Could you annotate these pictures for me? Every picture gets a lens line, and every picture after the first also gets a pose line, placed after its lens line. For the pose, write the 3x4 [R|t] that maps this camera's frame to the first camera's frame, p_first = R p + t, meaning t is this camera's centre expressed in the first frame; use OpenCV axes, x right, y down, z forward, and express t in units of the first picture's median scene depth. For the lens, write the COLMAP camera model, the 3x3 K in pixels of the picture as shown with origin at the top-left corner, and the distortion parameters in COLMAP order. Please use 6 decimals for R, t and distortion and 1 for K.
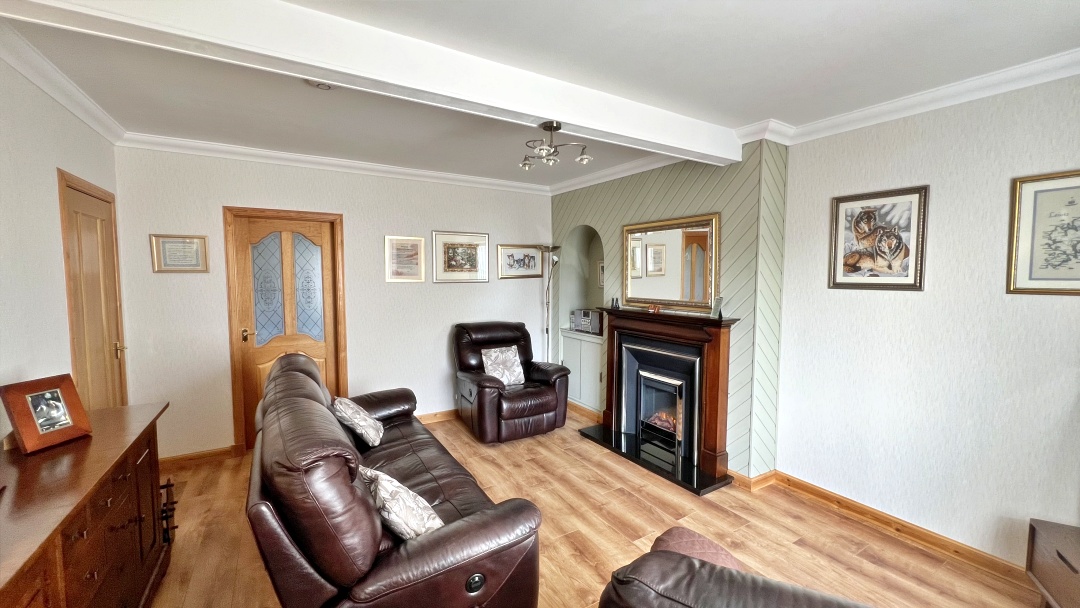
lens RADIAL K [[431.3, 0, 540.2], [0, 431.3, 300.1], [0, 0, 1]] dist [-0.000890, -0.000362]
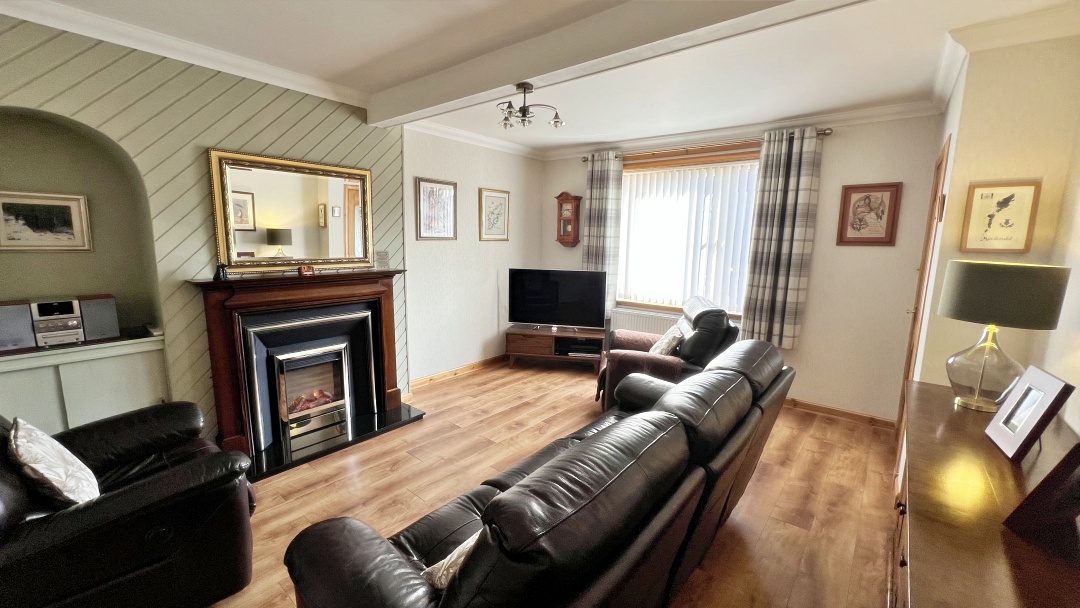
lens RADIAL K [[431.3, 0, 535.3], [0, 431.3, 304.0], [0, 0, 1]] dist [-0.000890, -0.000362]
pose [[-0.324232, -0.152053, 0.933677, -0.765864], [0.040369, 0.983874, 0.174247, -0.049872], [-0.945116, 0.094188, -0.312865, 1.008301]]
